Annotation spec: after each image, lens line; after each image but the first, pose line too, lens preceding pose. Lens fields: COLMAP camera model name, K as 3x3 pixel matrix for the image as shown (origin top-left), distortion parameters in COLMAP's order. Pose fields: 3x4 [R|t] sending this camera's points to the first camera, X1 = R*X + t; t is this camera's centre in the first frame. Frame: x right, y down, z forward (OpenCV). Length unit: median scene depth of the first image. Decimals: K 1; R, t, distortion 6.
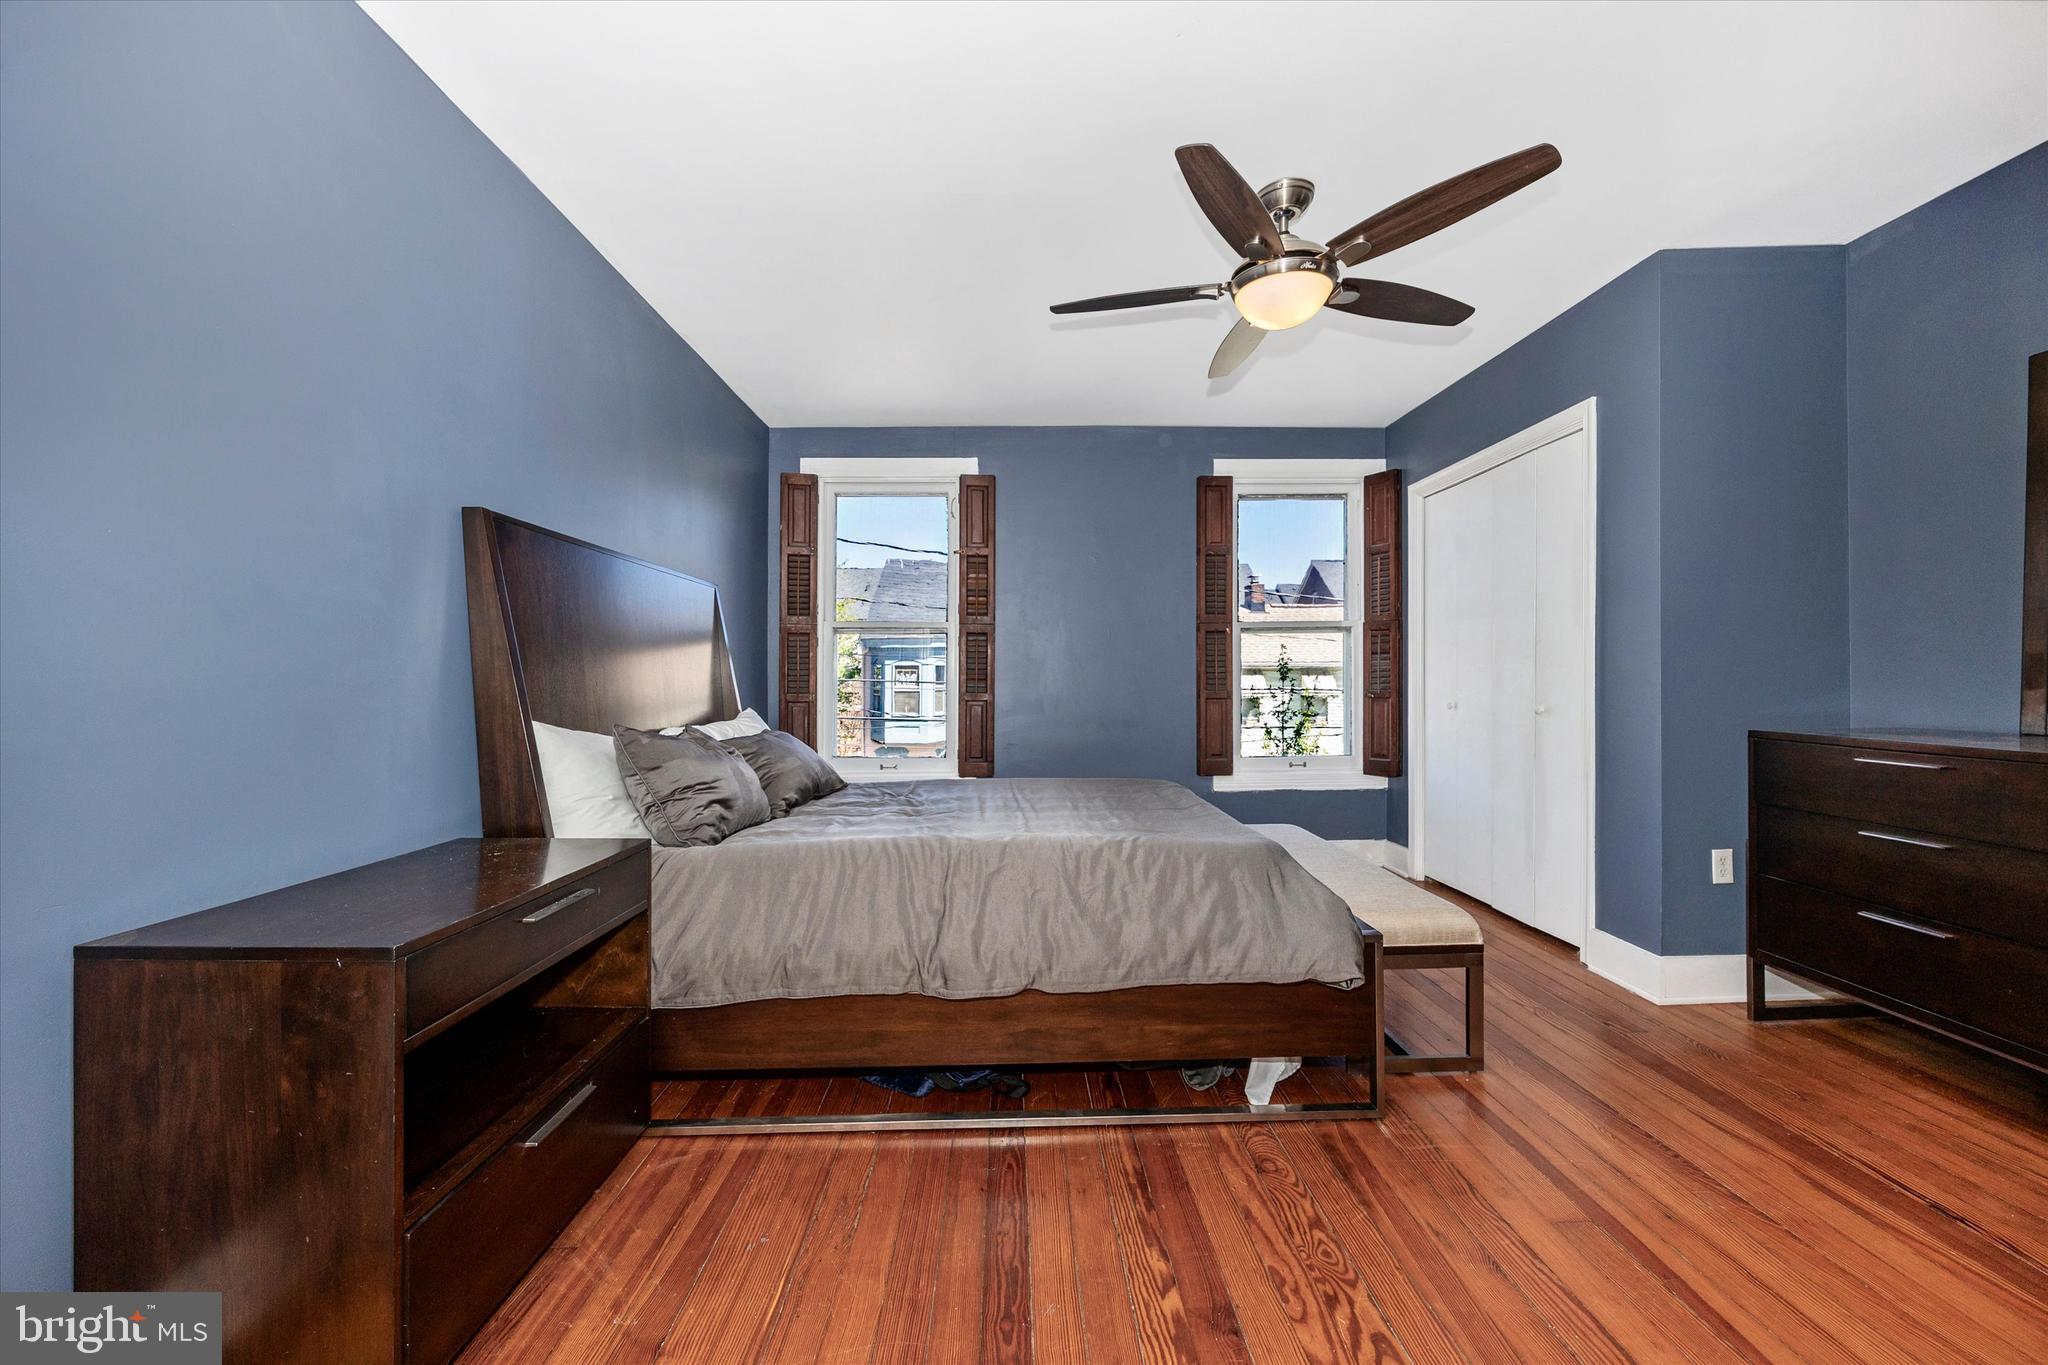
lens RADIAL K [[788.4, 0, 1035.6], [0, 788.4, 678.3], [0, 0, 1]] dist [-0.000025, -0.000048]
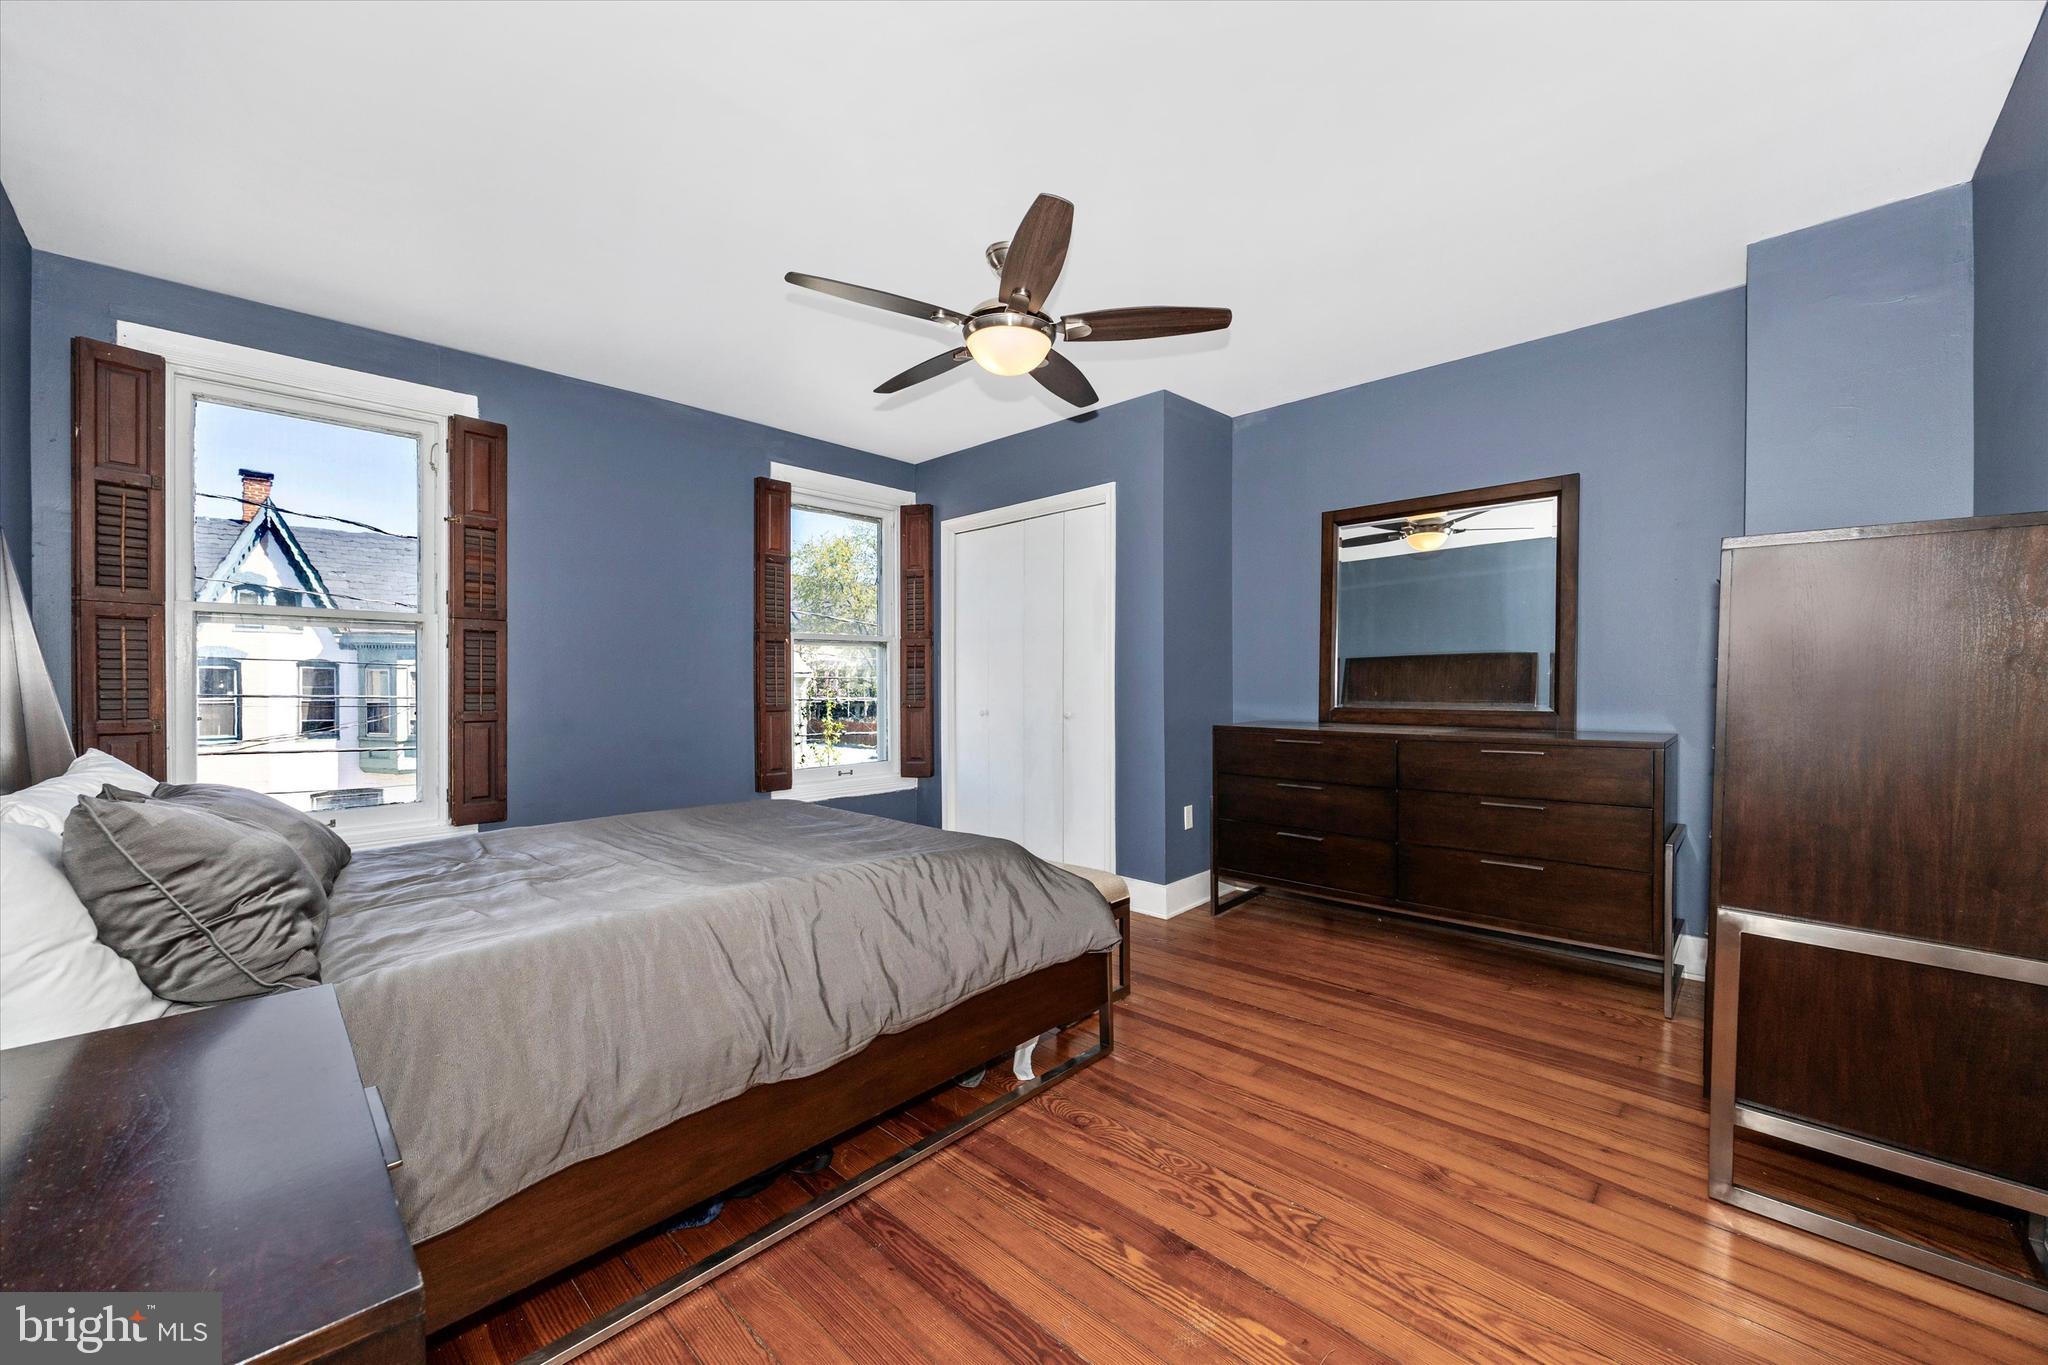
lens RADIAL K [[779.4, 0, 1029.3], [0, 779.4, 694.1], [0, 0, 1]] dist [0.006600, -0.000164]
pose [[0.711690, -0.007964, 0.702449, -0.399098], [0.000707, 0.999943, 0.010621, -0.009477], [-0.702494, -0.007062, 0.711655, 0.182076]]
